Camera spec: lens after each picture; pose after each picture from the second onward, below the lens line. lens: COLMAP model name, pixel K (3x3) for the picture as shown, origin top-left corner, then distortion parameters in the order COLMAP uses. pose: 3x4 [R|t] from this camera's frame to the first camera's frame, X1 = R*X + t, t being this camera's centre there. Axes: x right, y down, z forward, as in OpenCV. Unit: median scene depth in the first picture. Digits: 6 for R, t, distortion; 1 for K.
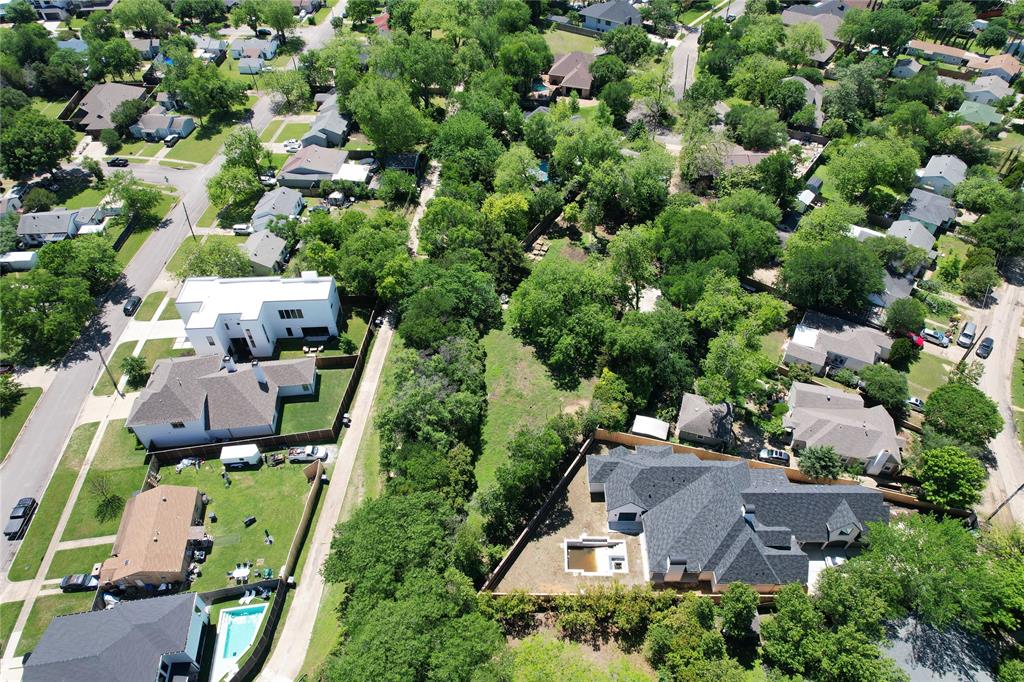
lens RADIAL K [[656.3, 0, 518.1], [0, 656.3, 341.3], [0, 0, 1]] dist [-0.081435, 0.073583]
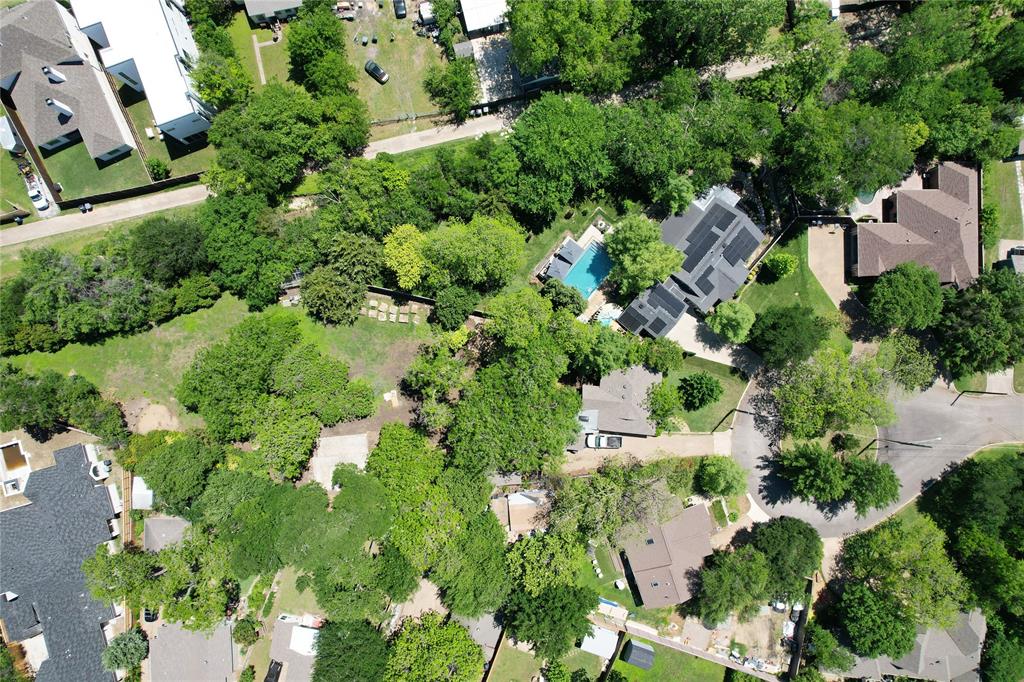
lens RADIAL K [[656.3, 0, 518.1], [0, 656.3, 341.3], [0, 0, 1]] dist [-0.081435, 0.073583]
pose [[0.287856, 0.957574, -0.013812, 0.130321], [-0.671335, 0.212054, 0.710171, -0.875480], [0.682970, -0.195155, 0.703894, 0.609614]]
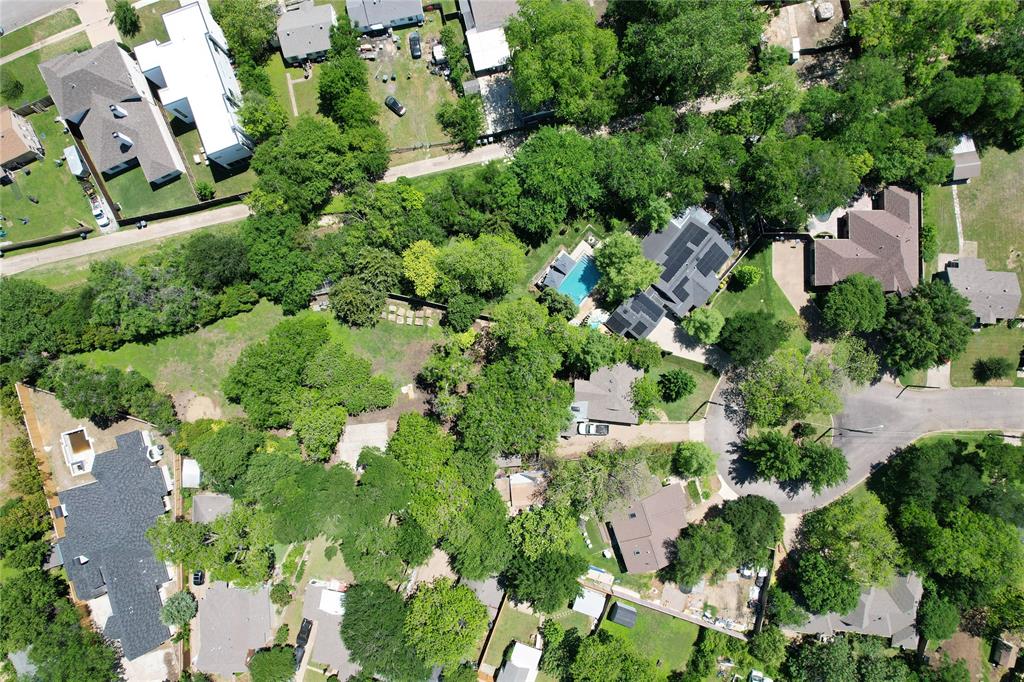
lens RADIAL K [[656.3, 0, 518.1], [0, 656.3, 341.3], [0, 0, 1]] dist [-0.081435, 0.073583]
pose [[0.286490, 0.957994, -0.013088, 0.130566], [-0.672258, 0.210736, 0.709690, -0.966590], [0.682637, -0.194521, 0.704393, 0.517428]]
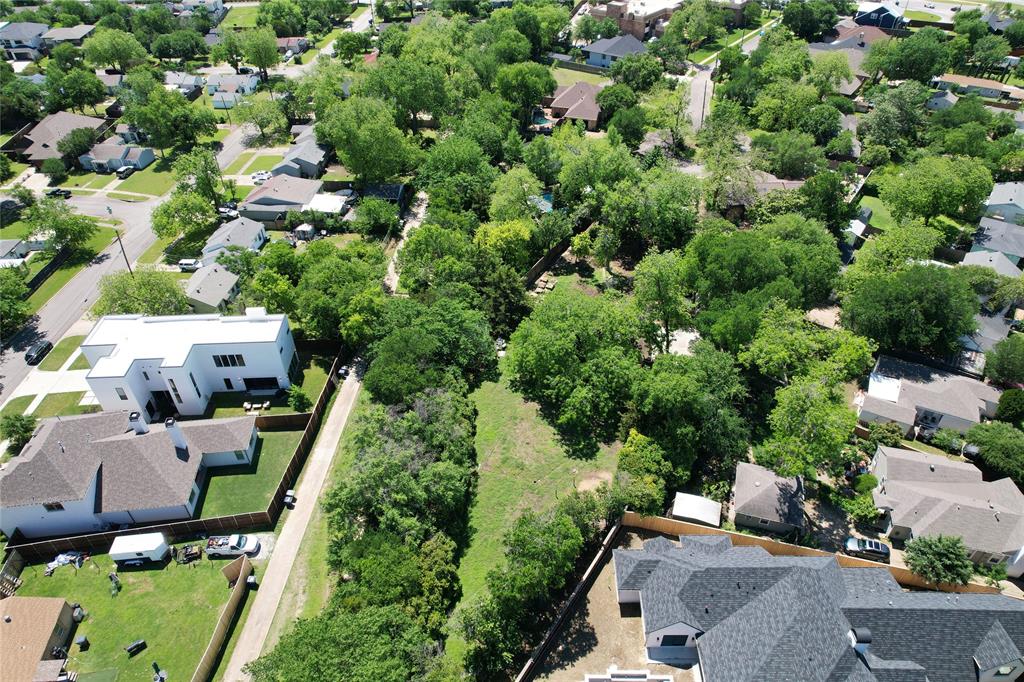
lens RADIAL K [[656.3, 0, 518.1], [0, 656.3, 341.3], [0, 0, 1]] dist [-0.081435, 0.073583]
pose [[0.999999, -0.001406, 0.000851, -0.000446], [0.001486, 0.994725, -0.102569, 0.014701], [-0.000703, 0.102570, 0.994726, 0.204111]]
